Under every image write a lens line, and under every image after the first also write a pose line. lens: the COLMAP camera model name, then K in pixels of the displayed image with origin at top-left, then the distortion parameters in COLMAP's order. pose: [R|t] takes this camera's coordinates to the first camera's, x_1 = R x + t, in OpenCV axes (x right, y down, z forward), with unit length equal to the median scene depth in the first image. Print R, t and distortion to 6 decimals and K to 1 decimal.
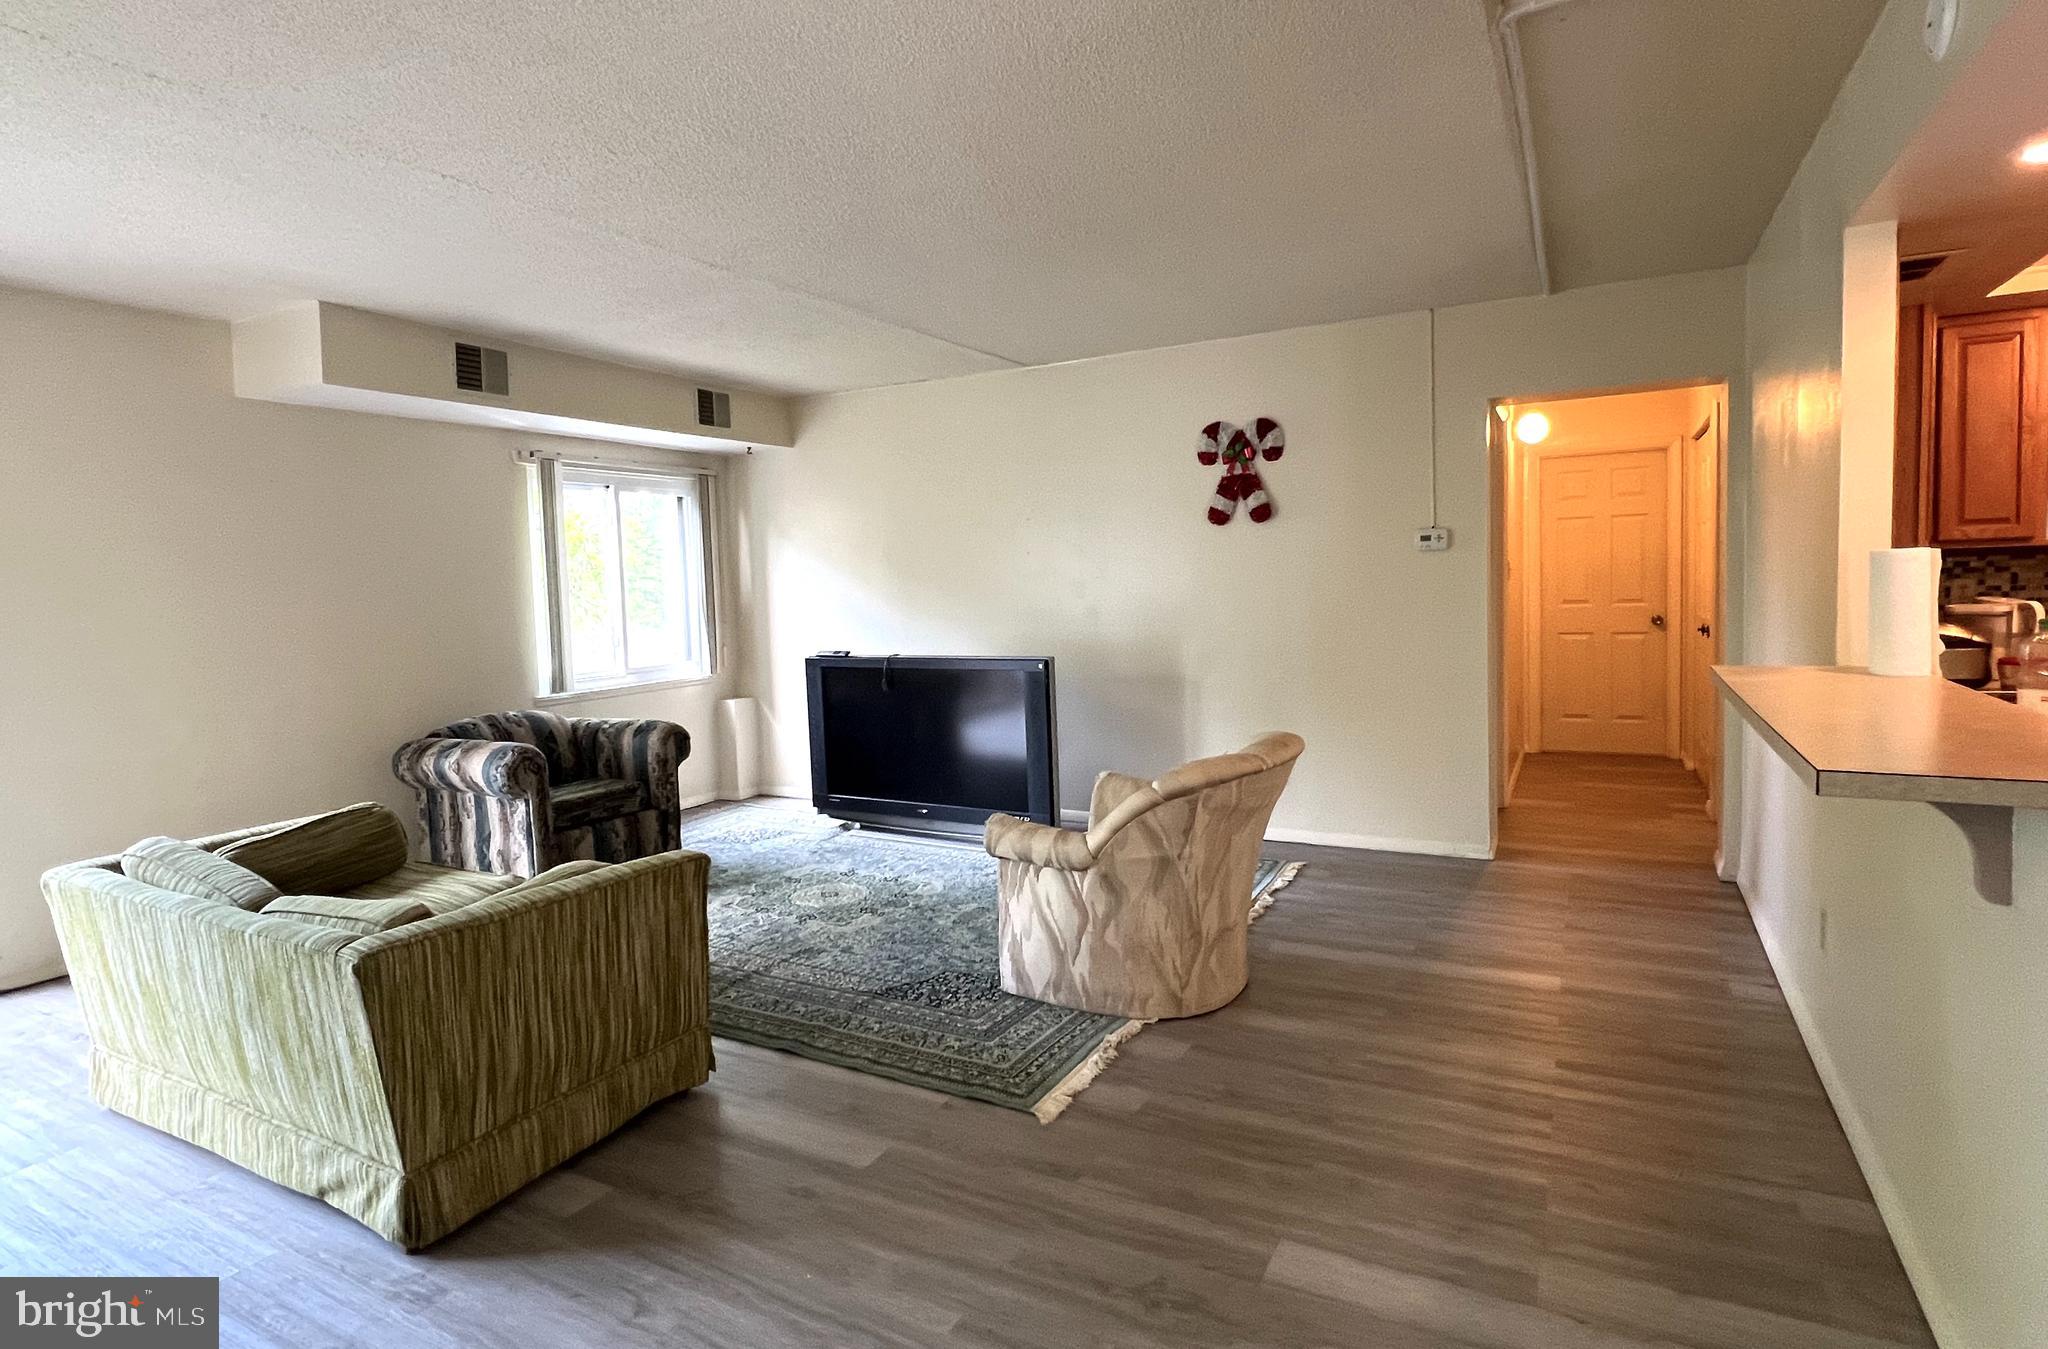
lens RADIAL K [[1047.3, 0, 1035.0], [0, 1047.3, 640.9], [0, 0, 1]] dist [-0.000638, -0.001381]
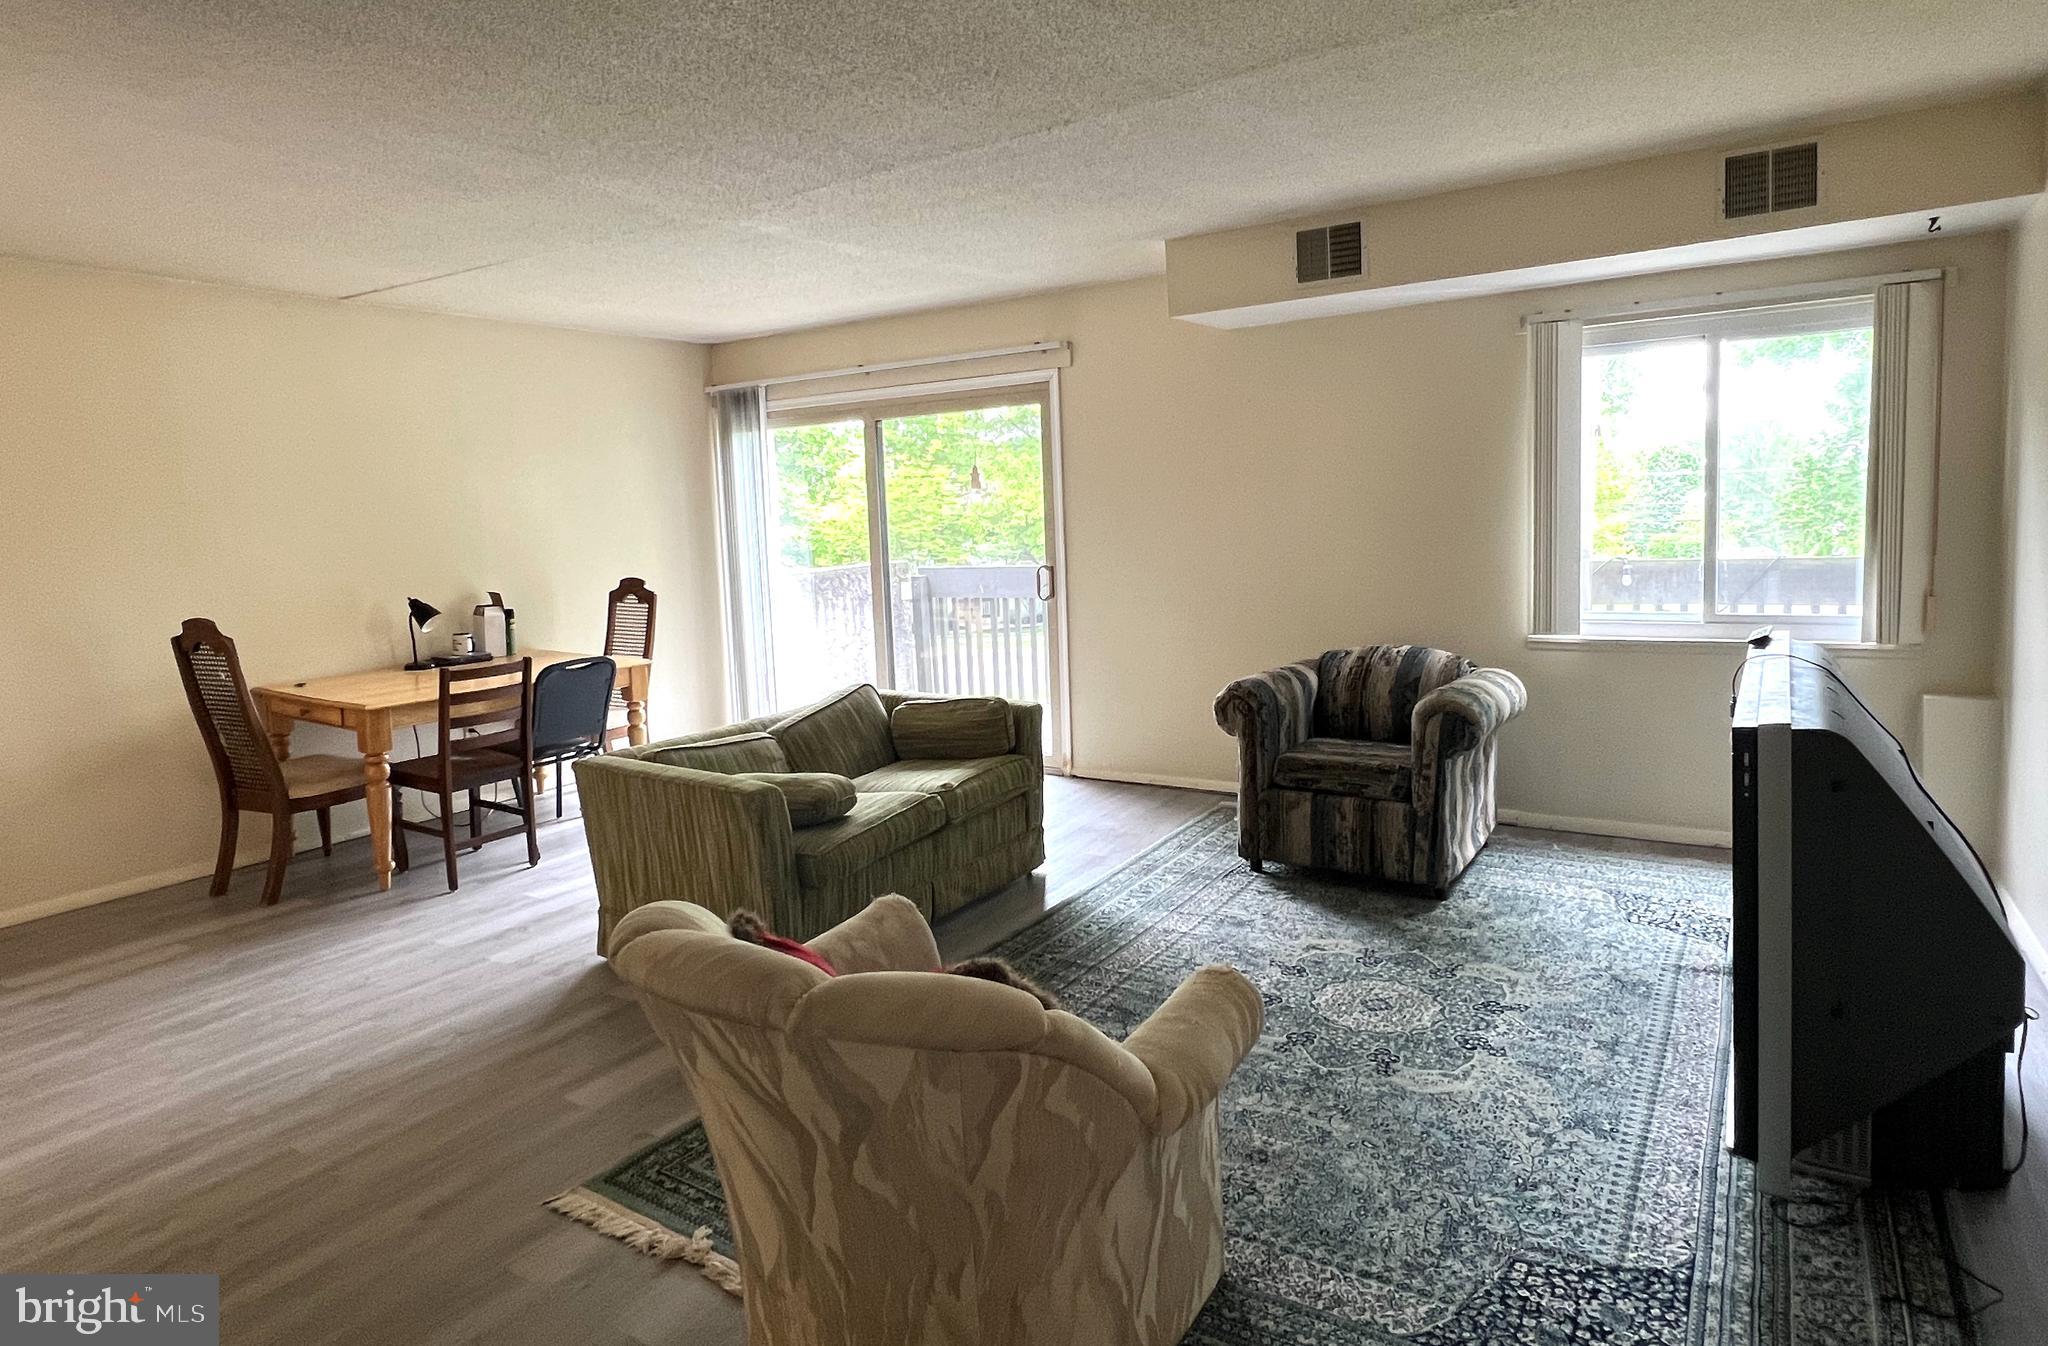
lens RADIAL K [[1141.9, 0, 985.9], [0, 1141.9, 613.6], [0, 0, 1]] dist [-0.004258, -0.000318]
pose [[-0.090475, 0.124563, -0.988078, 0.503461], [-0.014413, 0.991879, 0.126362, -0.081383], [0.995794, 0.025673, -0.087945, 0.856774]]
